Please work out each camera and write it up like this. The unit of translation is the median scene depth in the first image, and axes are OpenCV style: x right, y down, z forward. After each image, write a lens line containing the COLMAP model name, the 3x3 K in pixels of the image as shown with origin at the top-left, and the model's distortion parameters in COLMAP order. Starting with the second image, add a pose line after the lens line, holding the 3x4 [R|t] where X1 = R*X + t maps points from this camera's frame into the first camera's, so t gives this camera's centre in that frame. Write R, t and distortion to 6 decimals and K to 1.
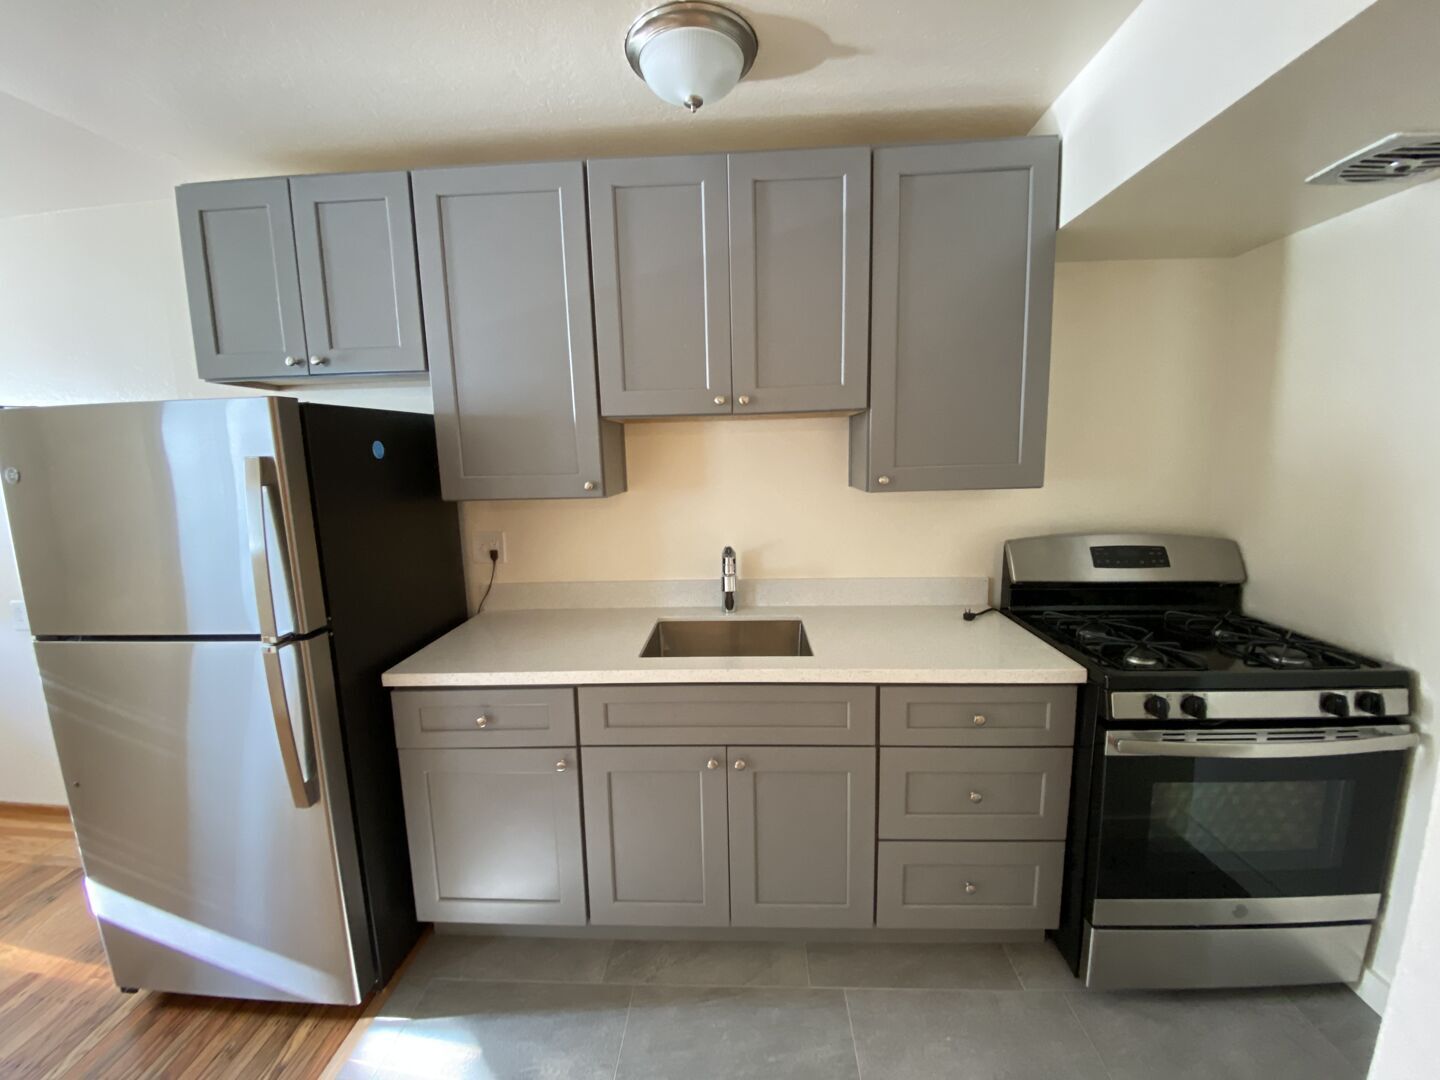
lens RADIAL K [[587.9, 0, 719.9], [0, 587.9, 549.3], [0, 0, 1]] dist [-0.008666, -0.006539]
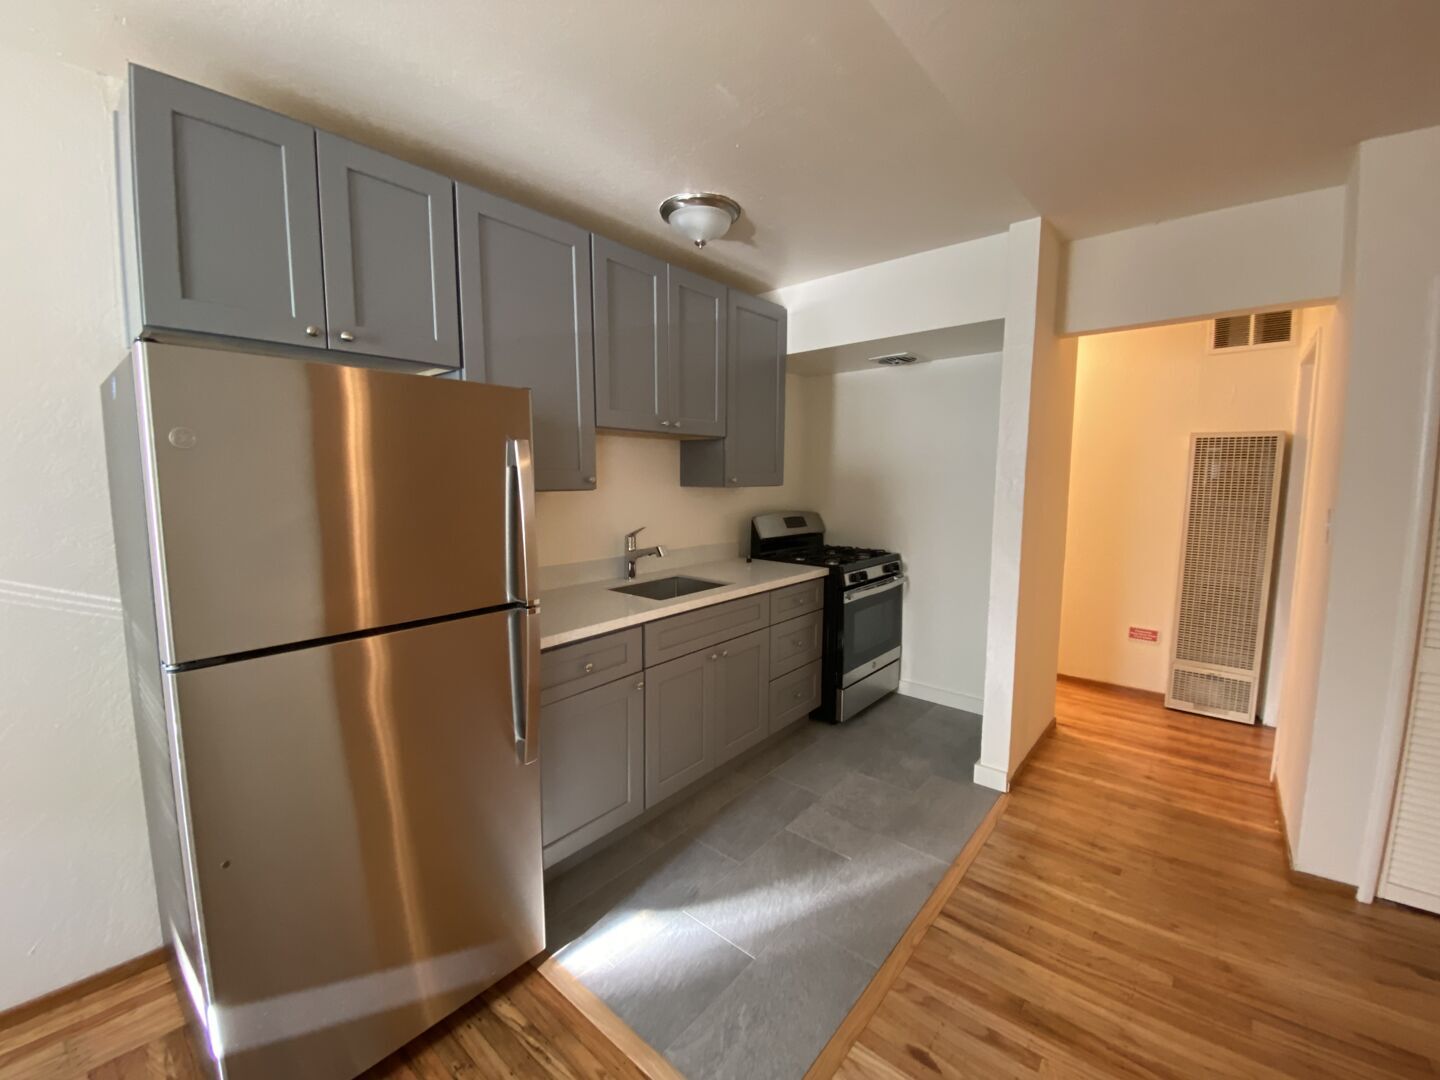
lens RADIAL K [[587.9, 0, 722.7], [0, 587.9, 534.7], [0, 0, 1]] dist [-0.008666, -0.006539]
pose [[0.604046, -0.060074, 0.794682, -1.164271], [0.099825, 0.995005, -0.000660, 0.045311], [-0.790673, 0.079728, 0.607026, 0.011583]]
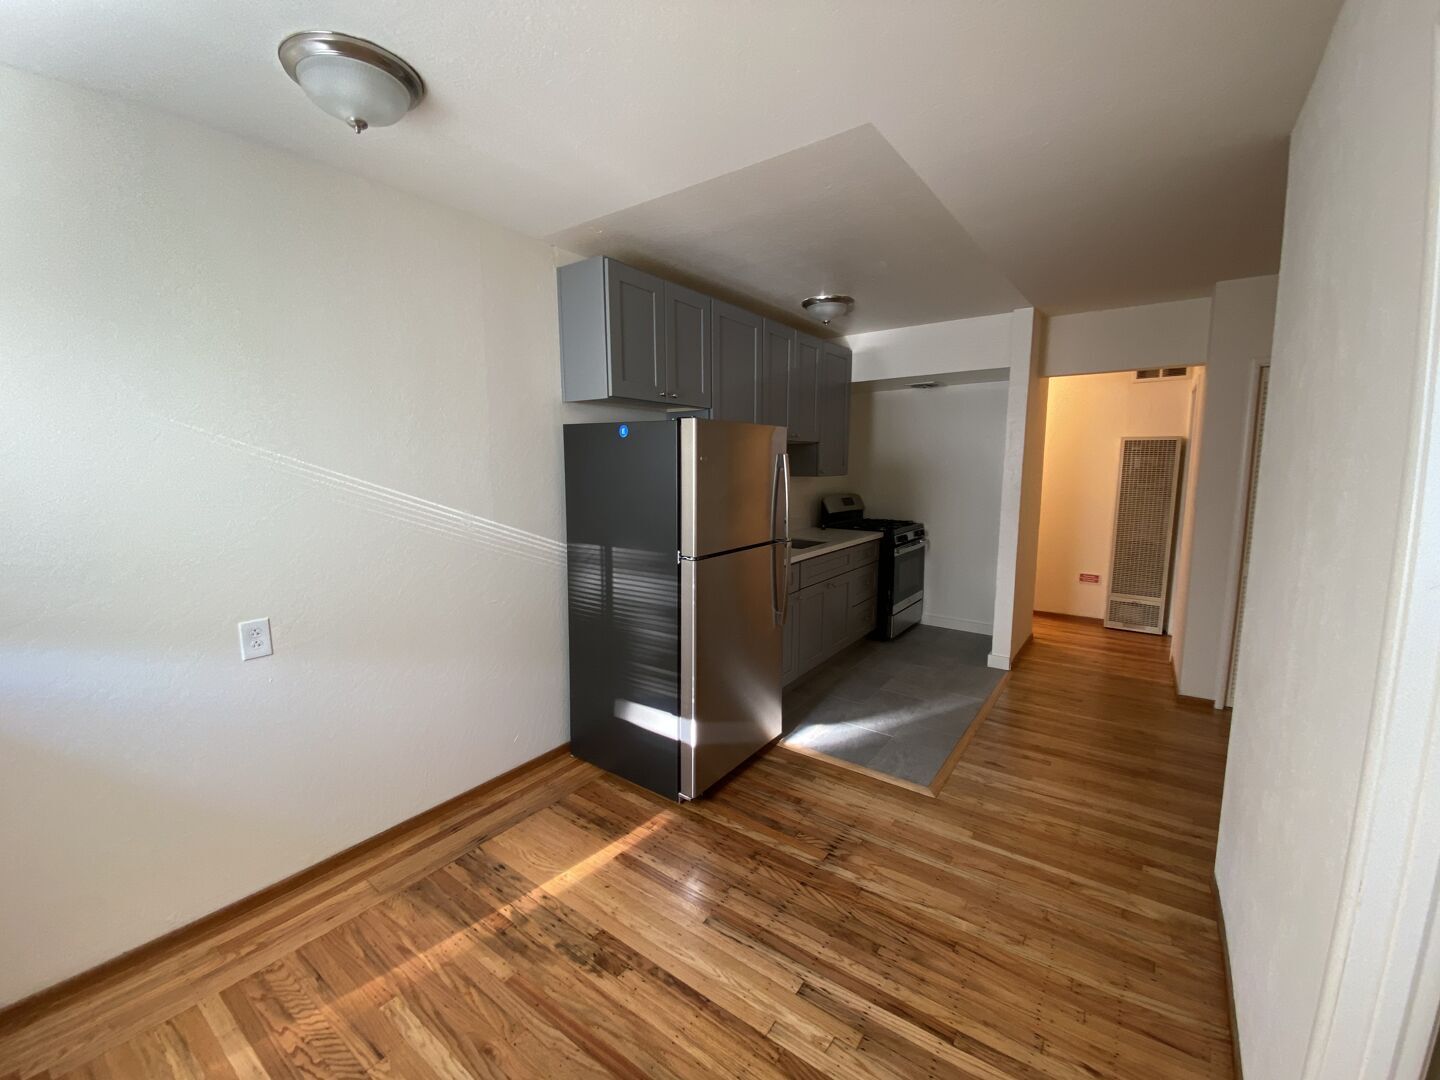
lens RADIAL K [[587.9, 0, 714.7], [0, 587.9, 538.3], [0, 0, 1]] dist [-0.008666, -0.006539]
pose [[0.547275, -0.087797, 0.832335, -2.194910], [0.113348, 0.993095, 0.030226, 0.041221], [-0.829242, 0.077802, 0.553448, 0.036146]]
